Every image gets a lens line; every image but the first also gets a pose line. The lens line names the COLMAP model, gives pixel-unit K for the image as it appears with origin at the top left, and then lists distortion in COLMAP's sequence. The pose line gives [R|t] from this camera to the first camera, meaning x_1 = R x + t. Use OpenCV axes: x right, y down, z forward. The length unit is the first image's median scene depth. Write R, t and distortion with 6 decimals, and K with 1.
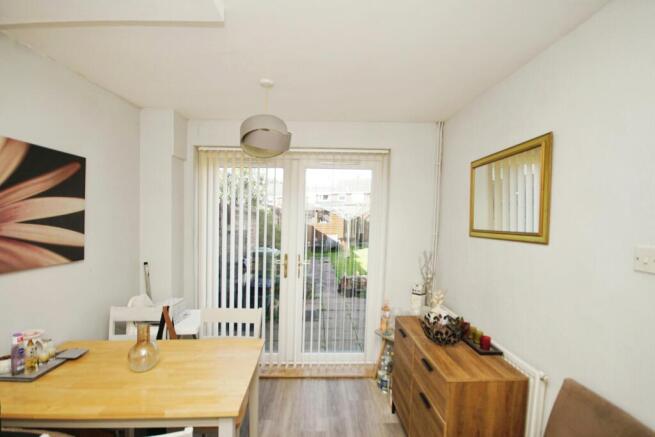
lens RADIAL K [[293.7, 0, 327.4], [0, 293.7, 221.8], [0, 0, 1]] dist [0.000022, -0.010174]
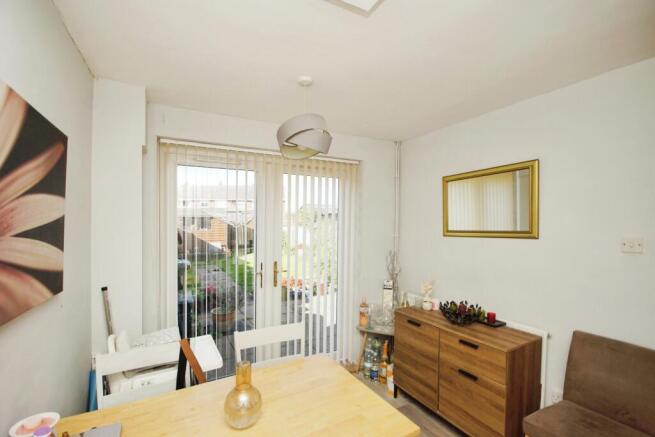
lens RADIAL K [[274.0, 0, 351.2], [0, 274.0, 220.7], [0, 0, 1]] dist [-0.000401, -0.000150]
pose [[0.902740, -0.010797, 0.430051, -0.449897], [0.020785, 0.999612, -0.018535, -0.002290], [-0.429684, 0.025671, 0.902614, 0.144708]]
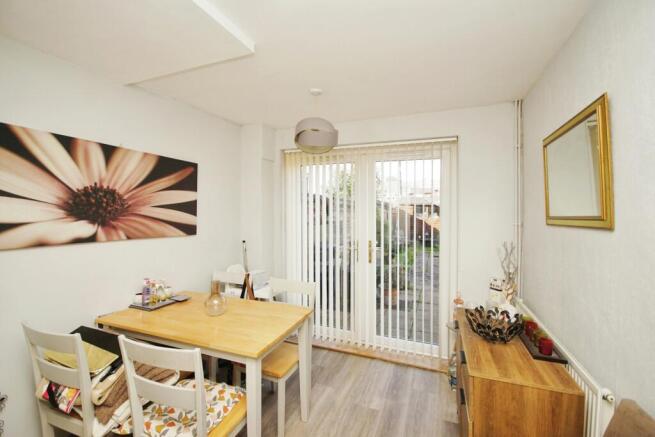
lens RADIAL K [[273.4, 0, 327.3], [0, 273.4, 203.0], [0, 0, 1]] dist [-0.000025, -0.010005]
pose [[0.923601, -0.013697, -0.383111, 0.237021], [-0.004875, 0.998861, -0.047462, 0.031643], [0.383325, 0.045704, 0.922482, 0.006404]]
